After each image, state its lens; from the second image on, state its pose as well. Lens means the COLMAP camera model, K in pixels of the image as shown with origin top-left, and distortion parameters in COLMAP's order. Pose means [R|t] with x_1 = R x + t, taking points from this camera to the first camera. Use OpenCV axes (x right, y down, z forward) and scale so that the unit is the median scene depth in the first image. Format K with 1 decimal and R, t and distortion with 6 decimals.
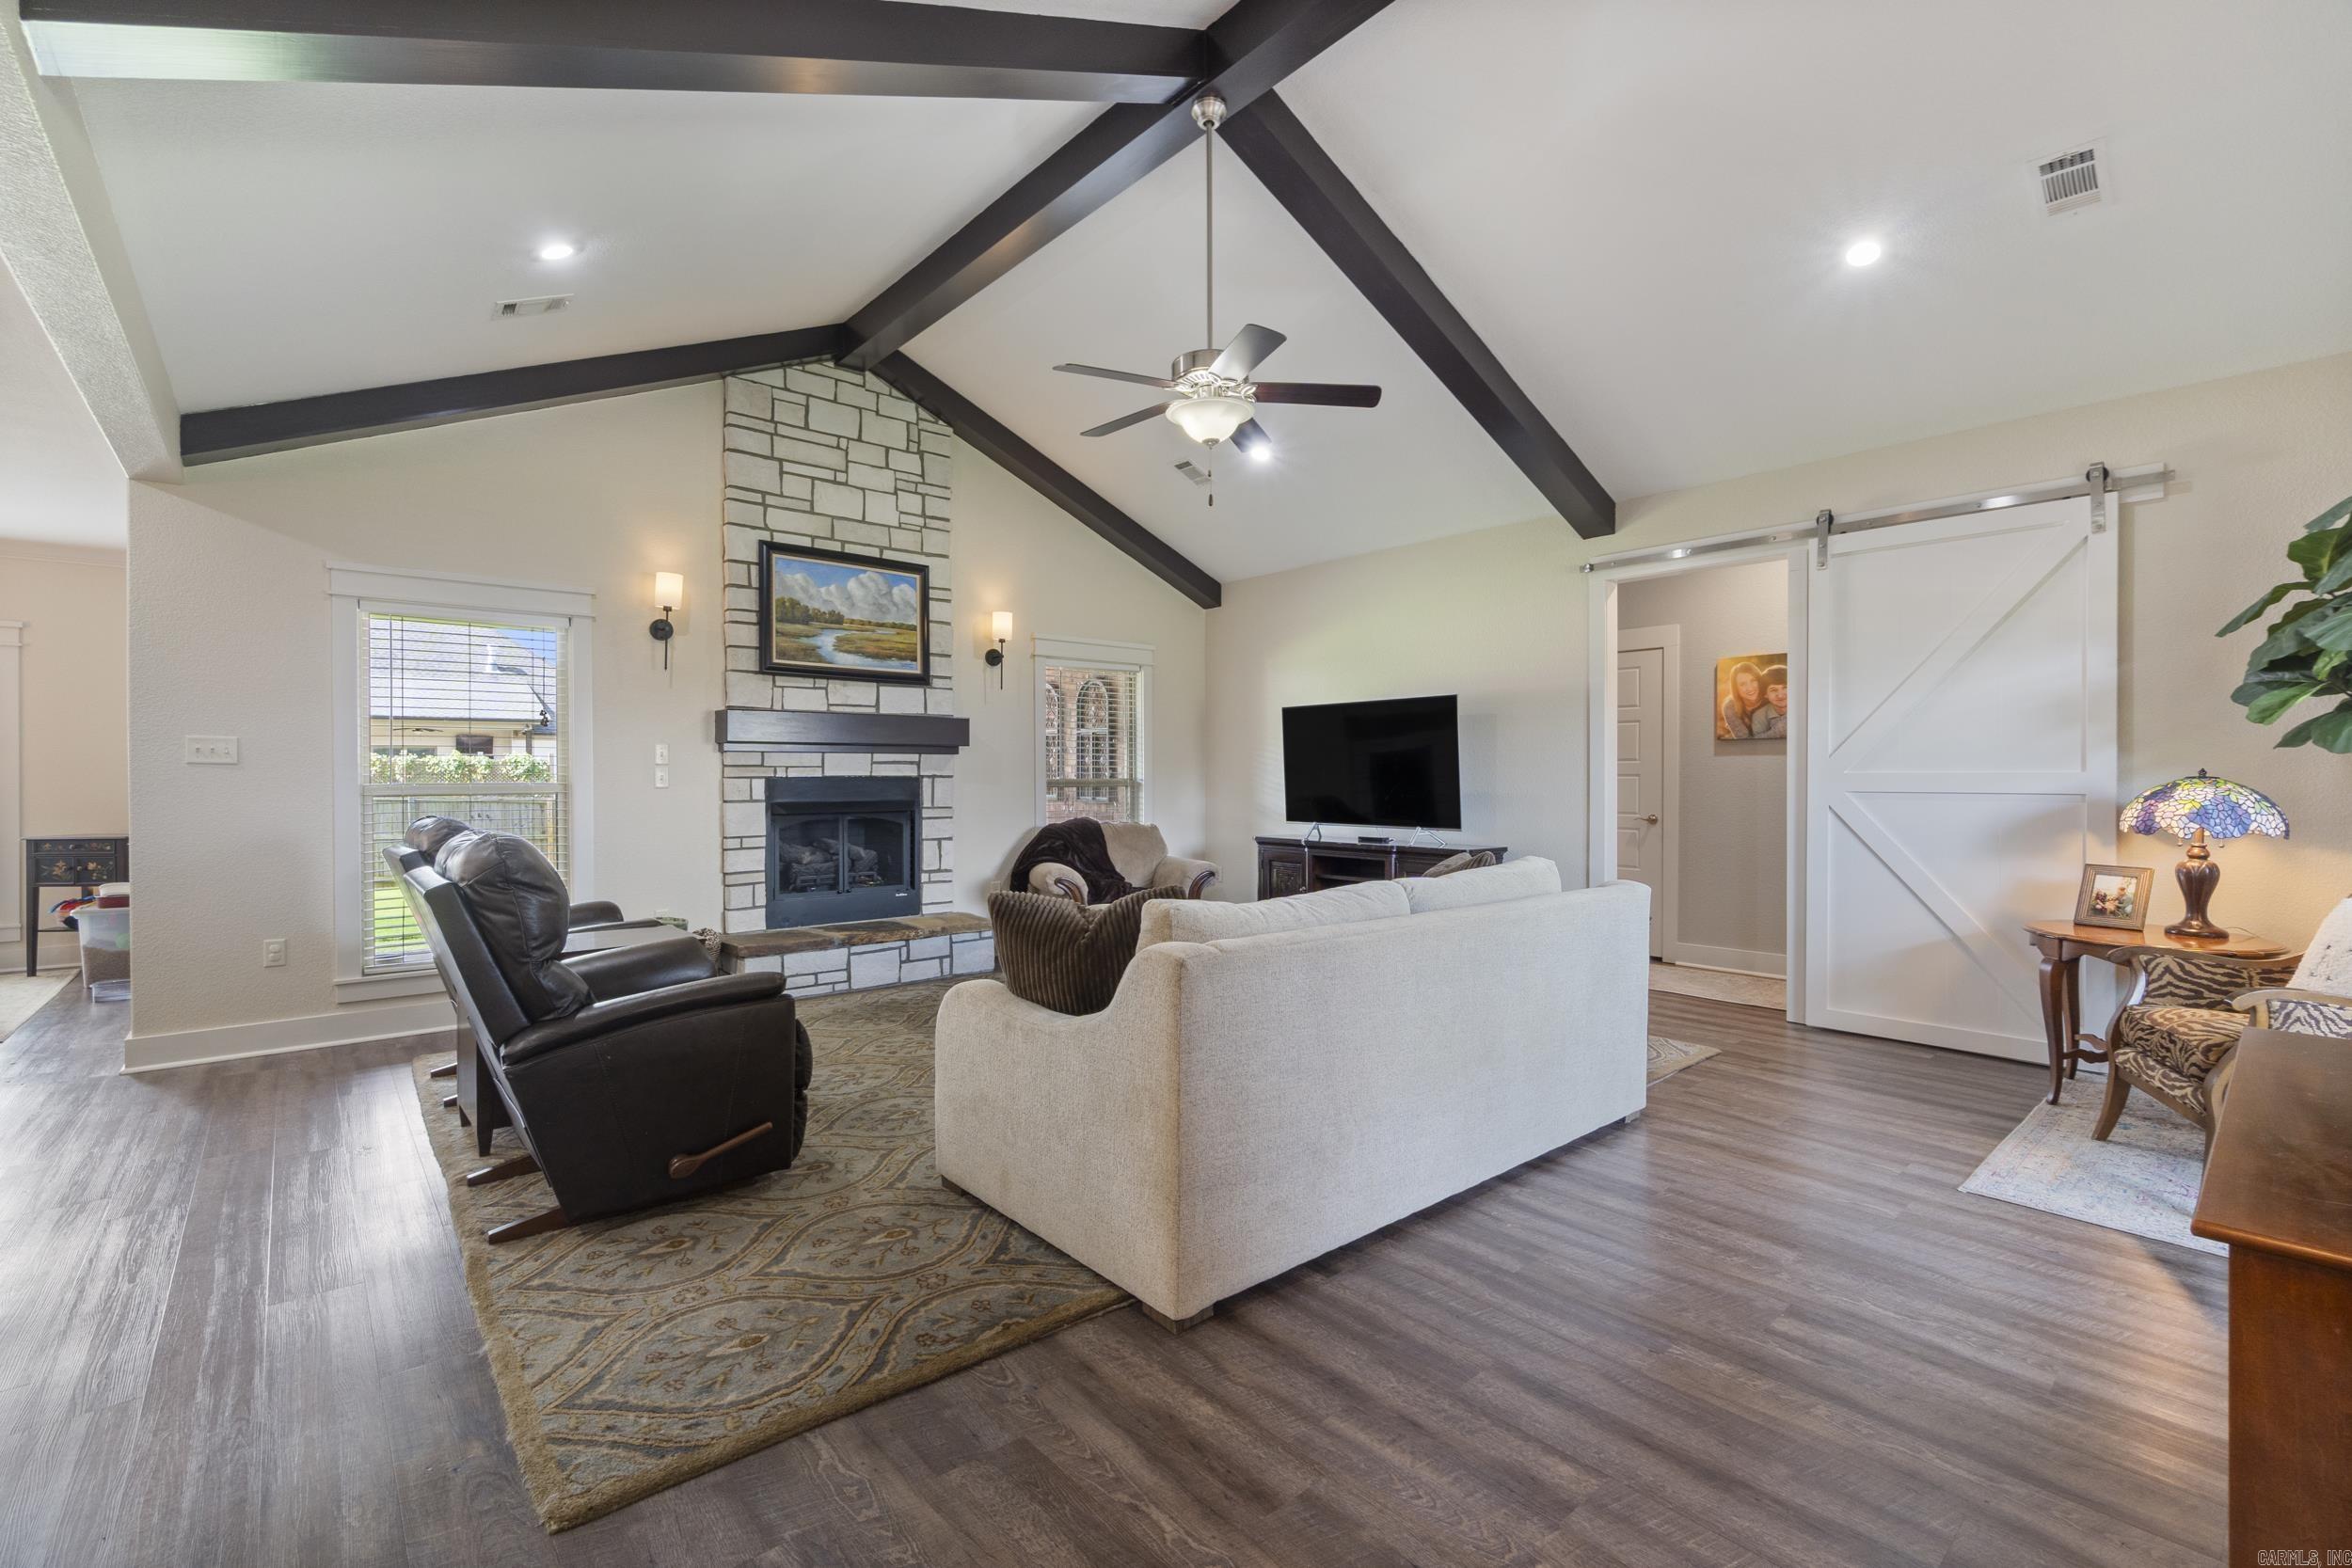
lens RADIAL K [[1021.4, 0, 1160.4], [0, 1021.4, 778.1], [0, 0, 1]] dist [-0.006002, 0.000830]
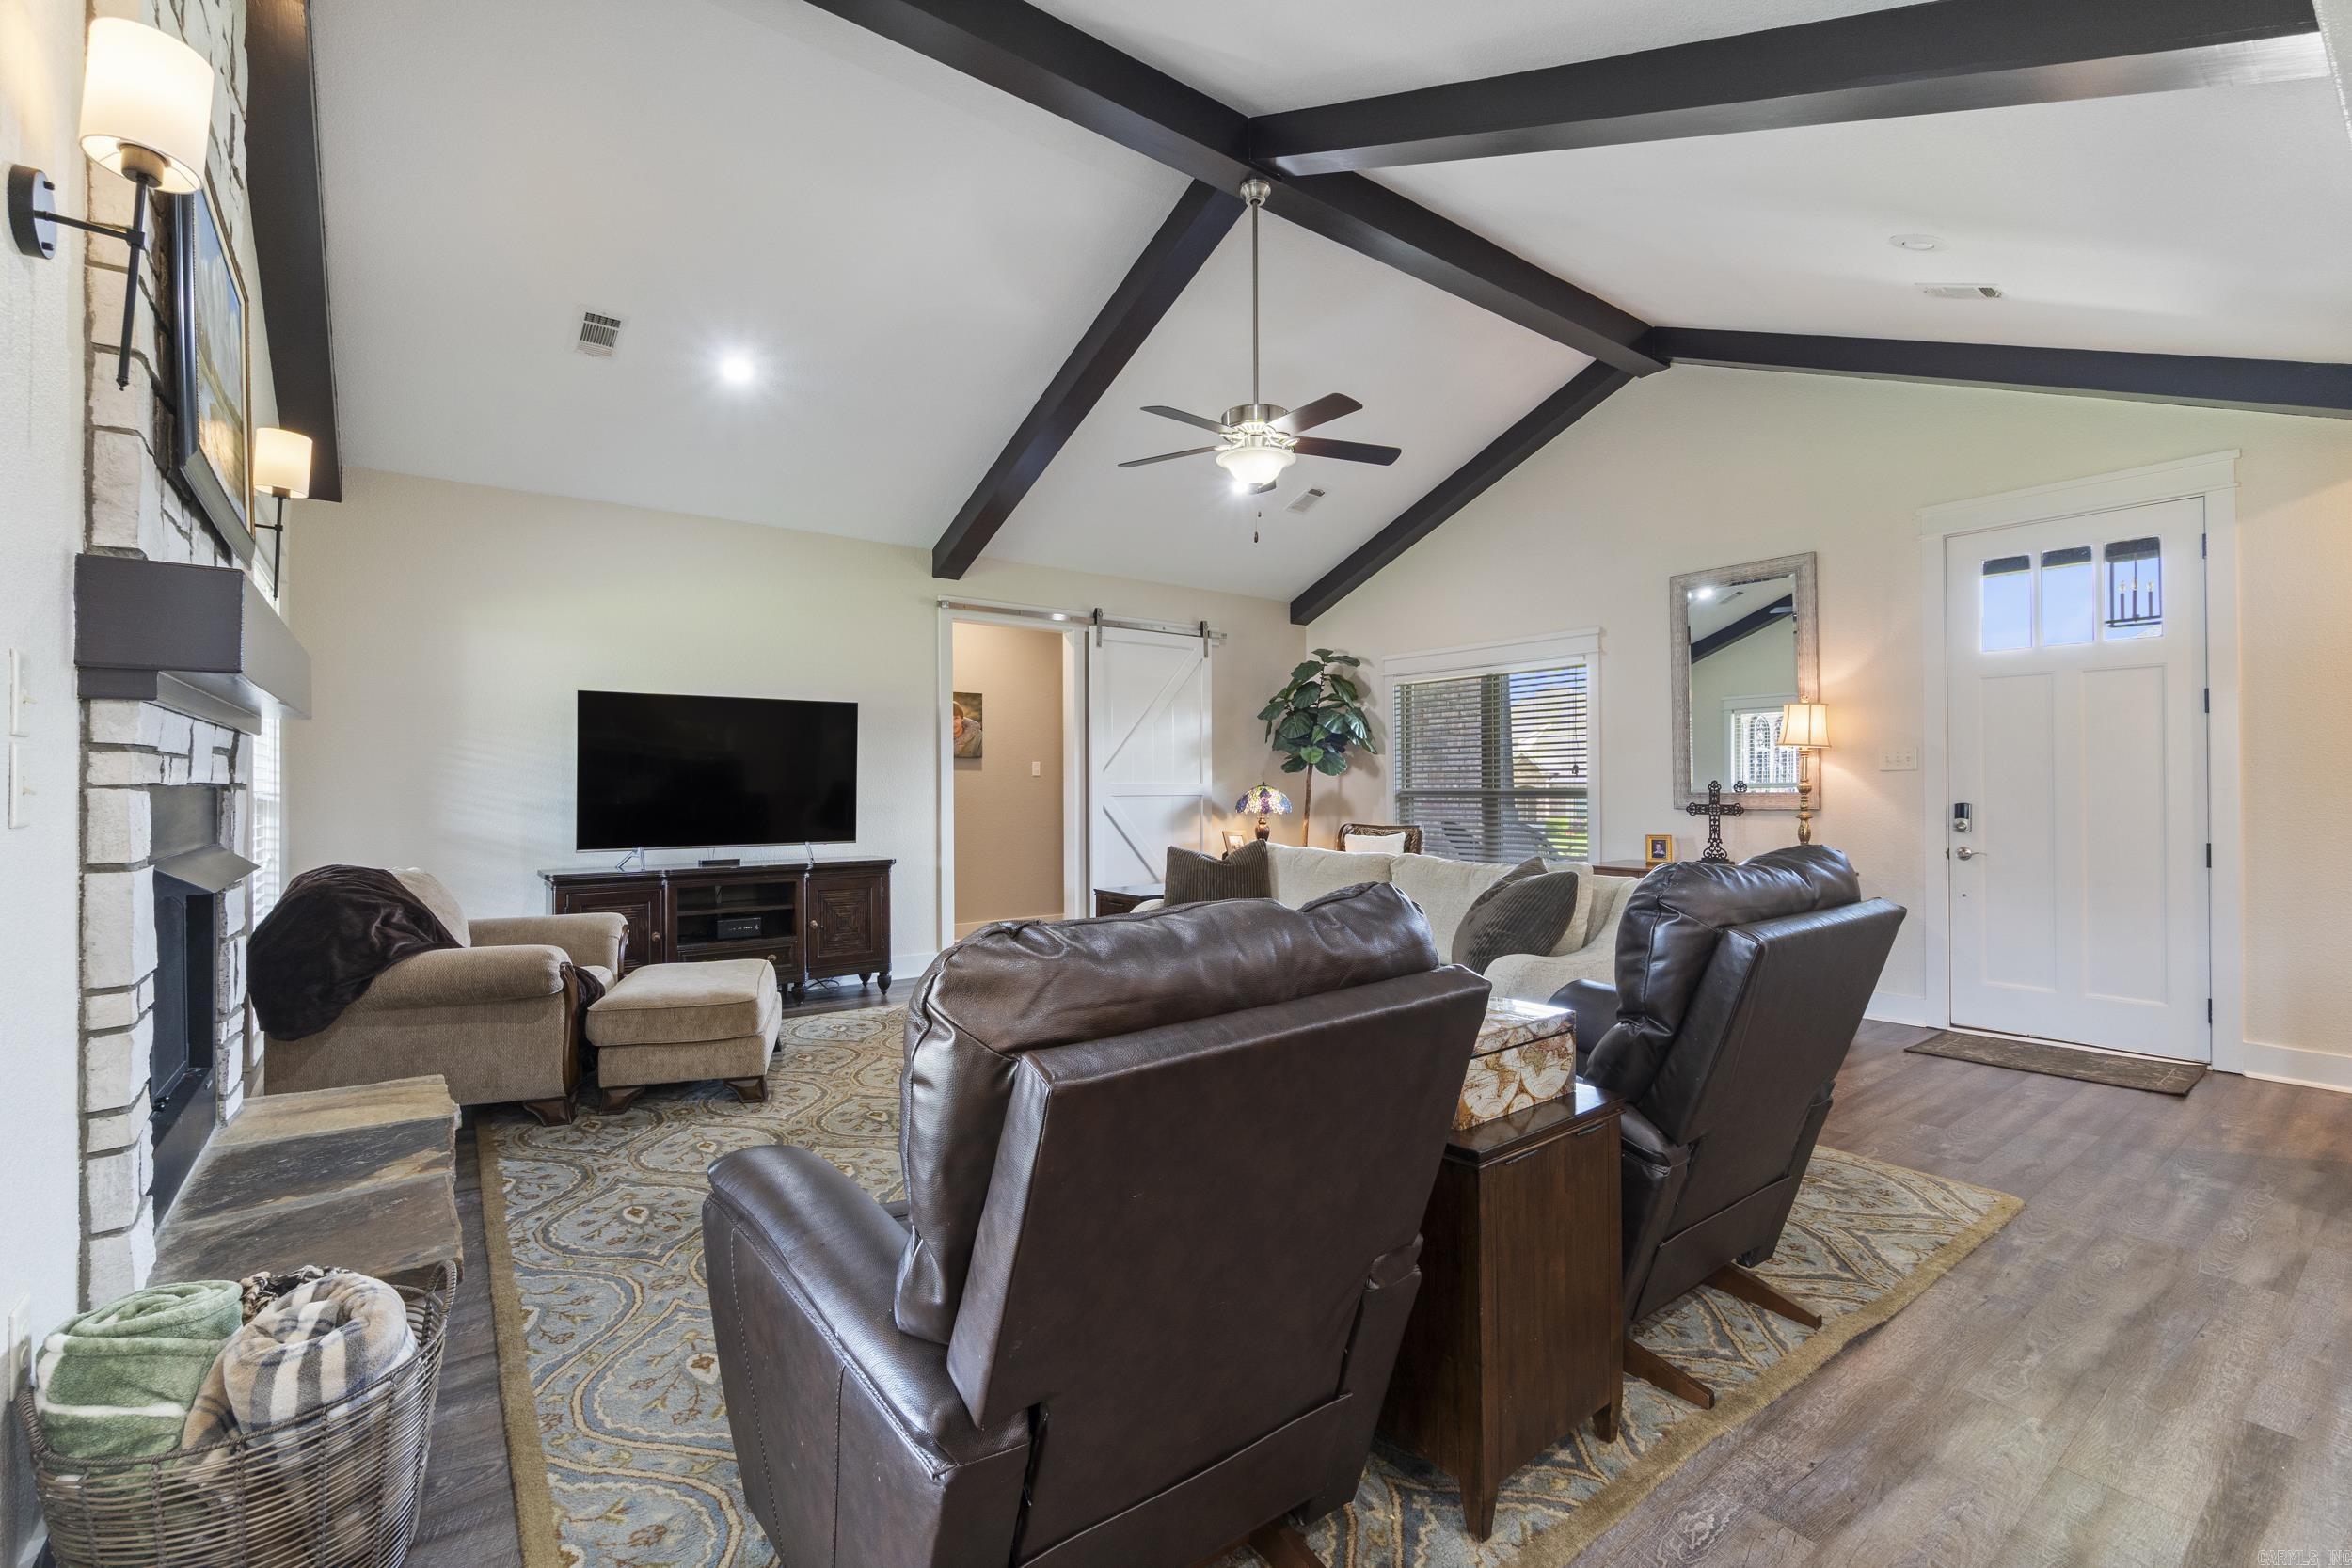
lens RADIAL K [[1021.4, 0, 1165.8], [0, 1021.4, 781.8], [0, 0, 1]] dist [-0.006002, 0.000830]
pose [[0.068229, 0.004692, 0.997659, -0.658695], [0.007822, 0.999956, -0.005238, 0.001868], [-0.997639, 0.008162, 0.068189, 0.632258]]
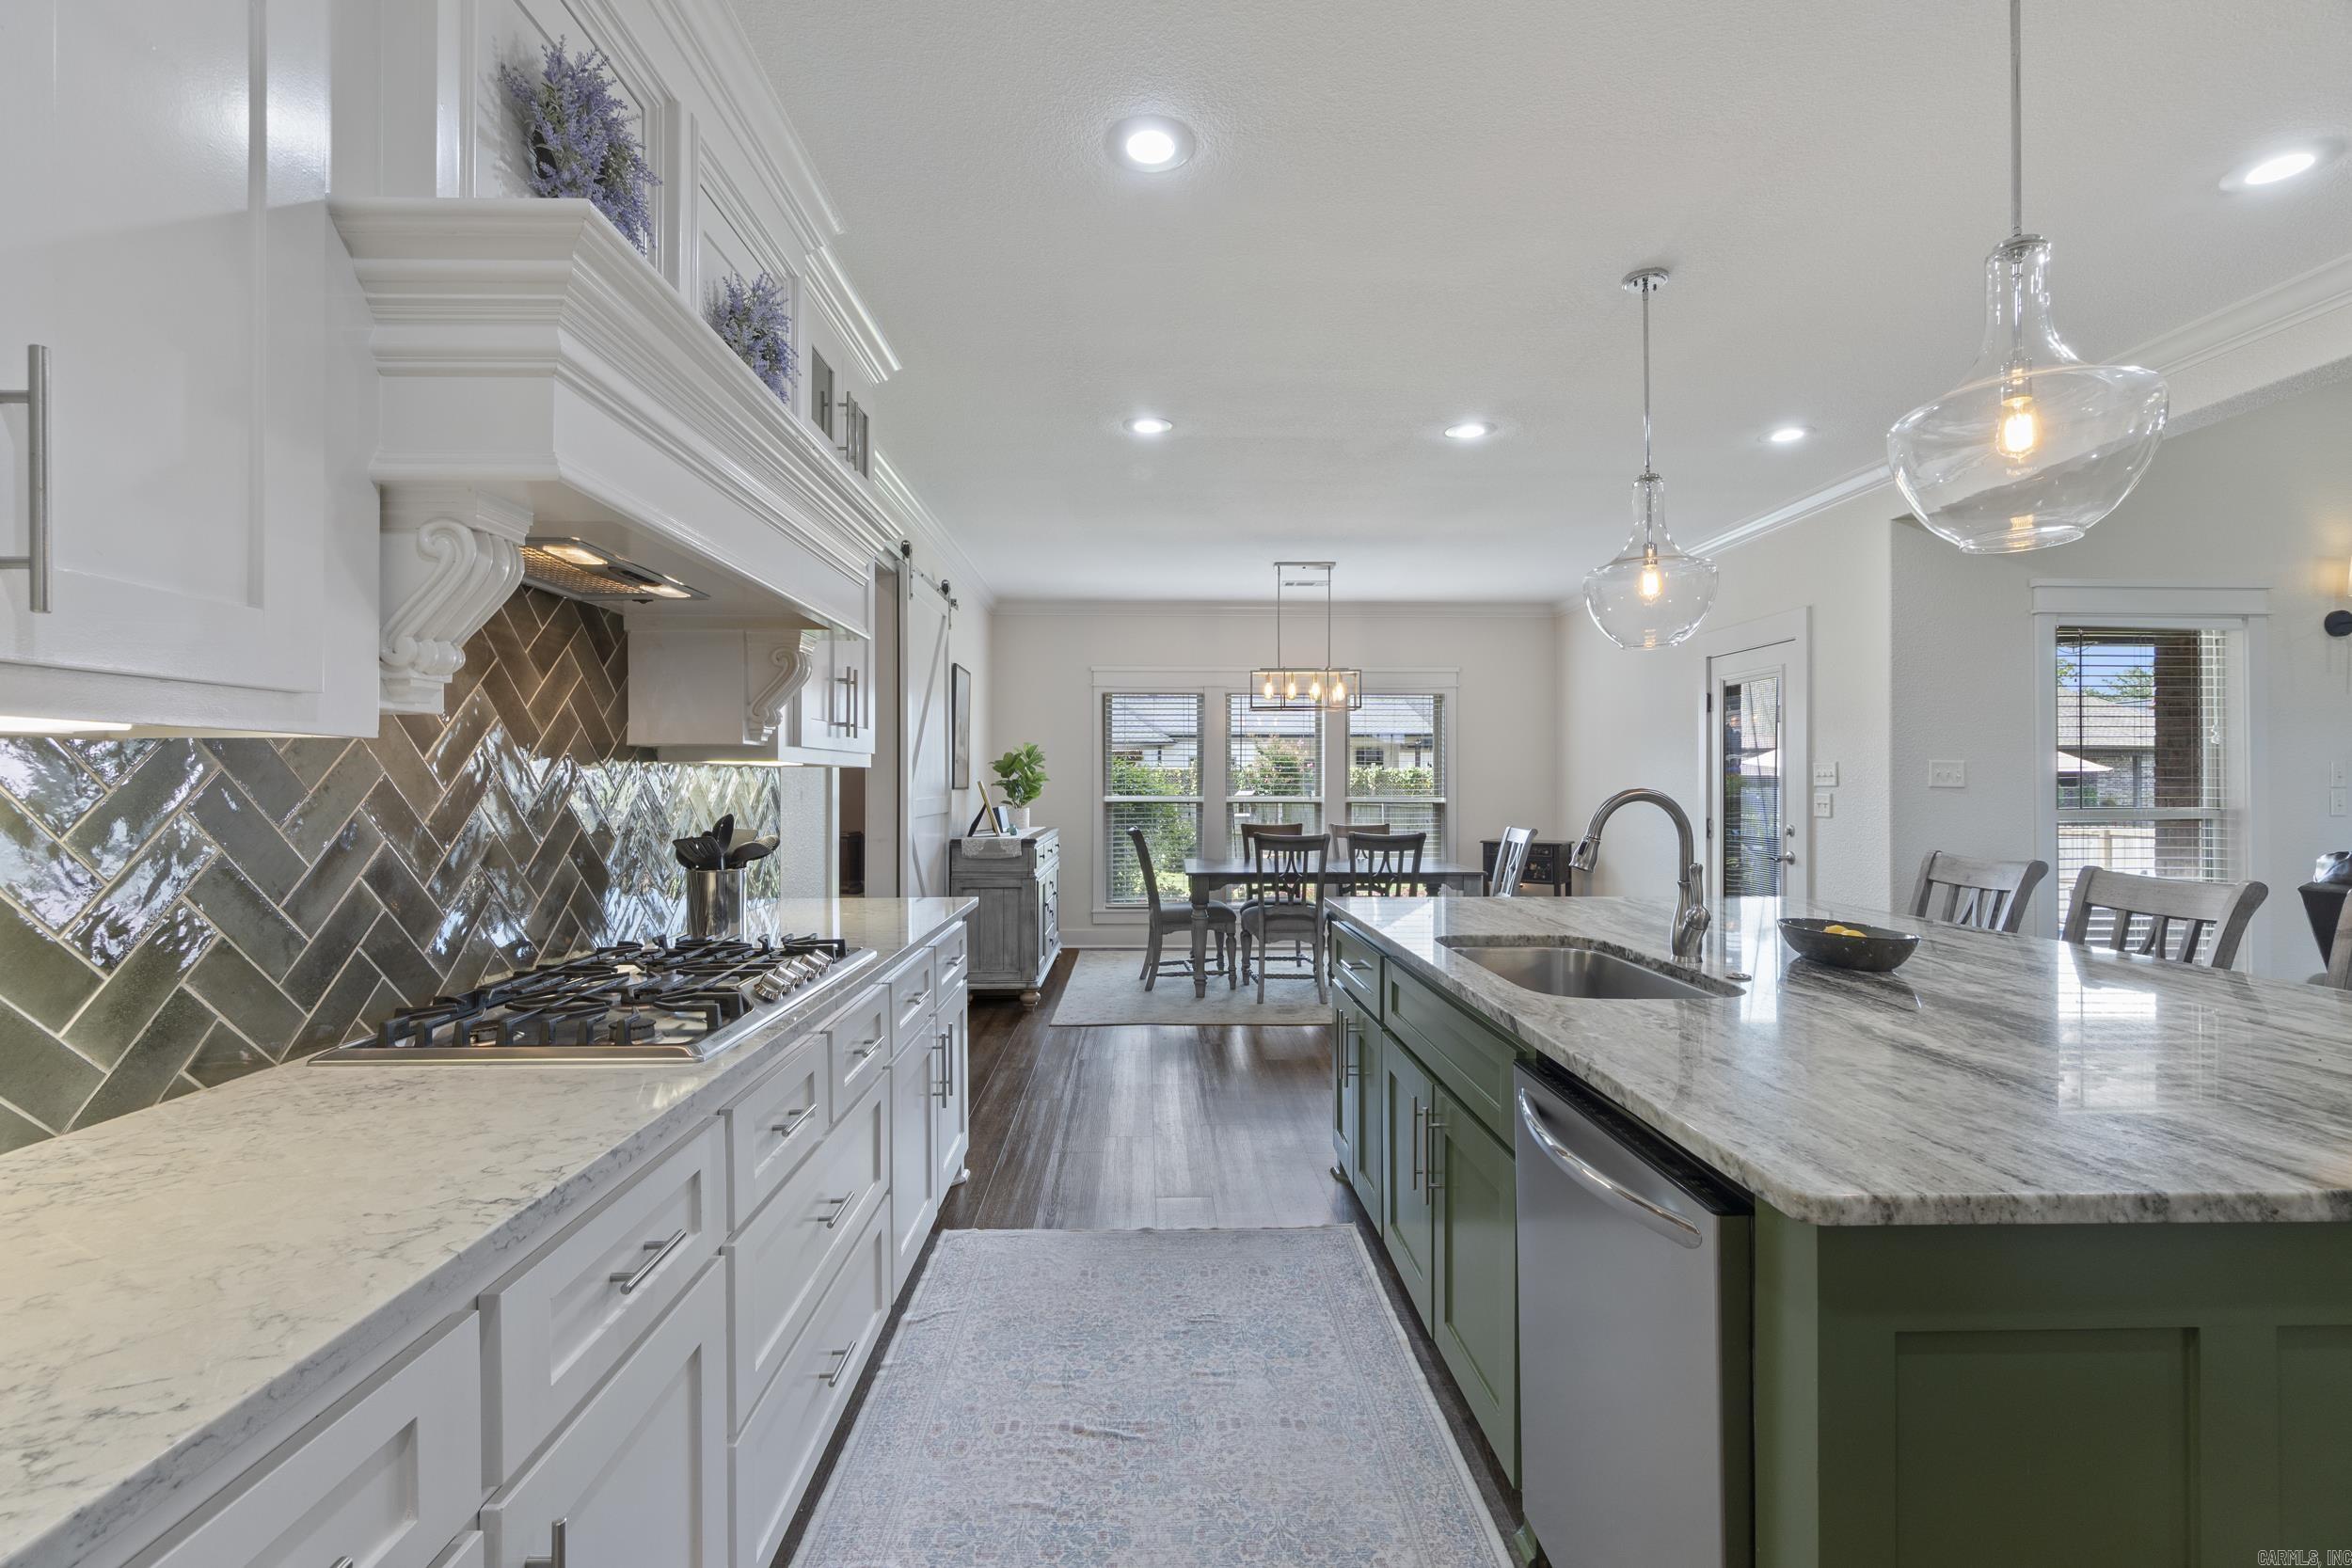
lens RADIAL K [[1021.4, 0, 1169.3], [0, 1021.4, 770.8], [0, 0, 1]] dist [-0.006002, 0.000830]
pose [[0.775186, -0.003504, -0.631723, -0.641125], [-0.006289, 0.999892, -0.013263, -0.008925], [0.631702, 0.014254, 0.775080, -0.205384]]
